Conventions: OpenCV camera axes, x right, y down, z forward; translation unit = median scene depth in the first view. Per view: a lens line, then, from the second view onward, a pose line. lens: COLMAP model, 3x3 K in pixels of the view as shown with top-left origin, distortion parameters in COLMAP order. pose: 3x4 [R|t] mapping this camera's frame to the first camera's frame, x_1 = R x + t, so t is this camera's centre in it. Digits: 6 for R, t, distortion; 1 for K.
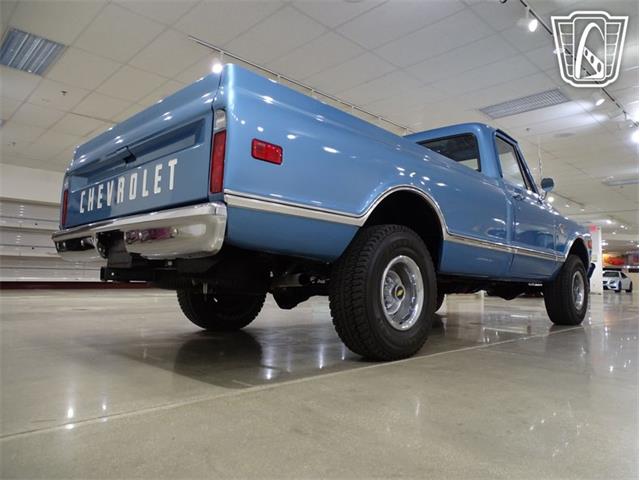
lens RADIAL K [[454.5, 0, 323.5], [0, 454.5, 239.8], [0, 0, 1]] dist [-0.003689, -0.003276]
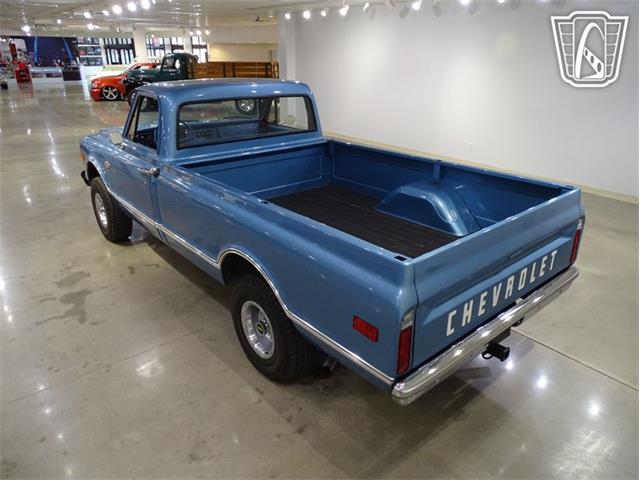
lens RADIAL K [[454.5, 0, 322.2], [0, 454.5, 240.1], [0, 0, 1]] dist [-0.003689, -0.003276]
pose [[0.090819, -0.406969, 0.908916, -1.289865], [-0.090178, 0.905577, 0.414485, -0.562103], [-0.991776, -0.119607, 0.045544, 1.263674]]
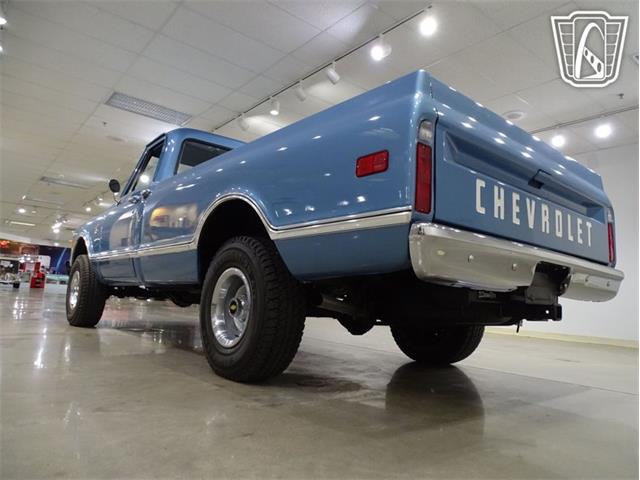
lens RADIAL K [[454.5, 0, 322.2], [0, 454.5, 239.5], [0, 0, 1]] dist [-0.003689, -0.003276]
pose [[0.092889, 0.111863, 0.989373, -1.231343], [-0.142496, 0.984934, -0.097982, 0.074195], [-0.985427, -0.131881, 0.107429, 1.192802]]
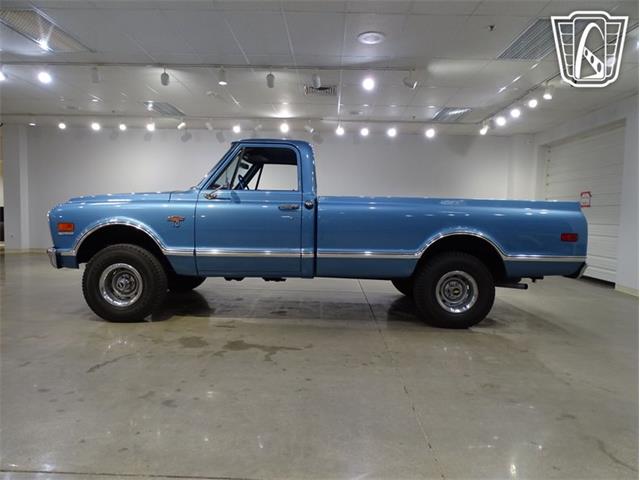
lens RADIAL K [[454.5, 0, 323.7], [0, 454.5, 243.4], [0, 0, 1]] dist [-0.003689, -0.003276]
pose [[-0.707182, -0.086756, 0.701688, -1.148730], [-0.103092, 0.994489, 0.019059, -0.014889], [-0.699475, -0.058861, -0.712229, 2.996791]]
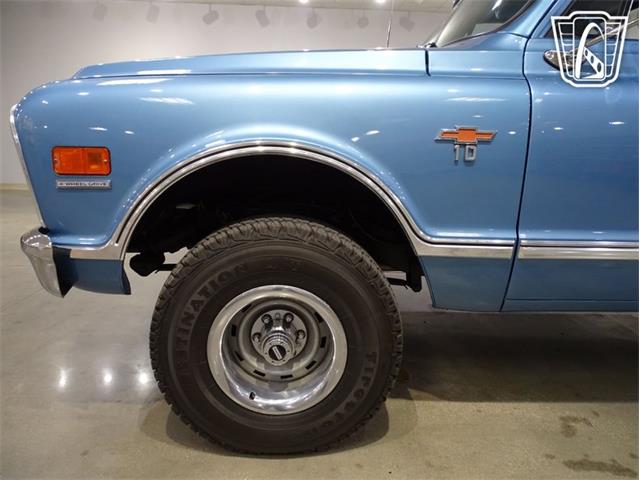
lens RADIAL K [[454.5, 0, 322.5], [0, 454.5, 242.1], [0, 0, 1]] dist [-0.003689, -0.003276]
pose [[-0.740321, -0.195019, 0.643344, 0.153006], [-0.108929, 0.979150, 0.171465, 0.026703], [-0.663369, 0.056861, -0.746129, 2.676430]]
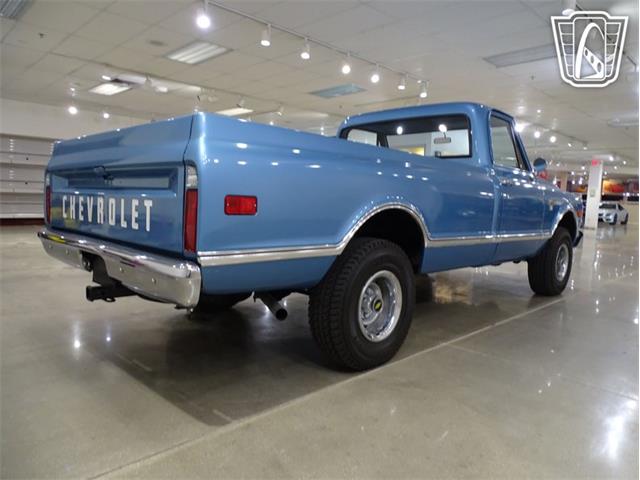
lens RADIAL K [[454.5, 0, 322.9], [0, 454.5, 239.8], [0, 0, 1]] dist [-0.003689, -0.003276]
pose [[0.999913, 0.013082, 0.001464, 0.037567], [-0.013134, 0.984017, 0.177591, -0.205127], [0.000883, -0.177594, 0.984103, 0.005846]]
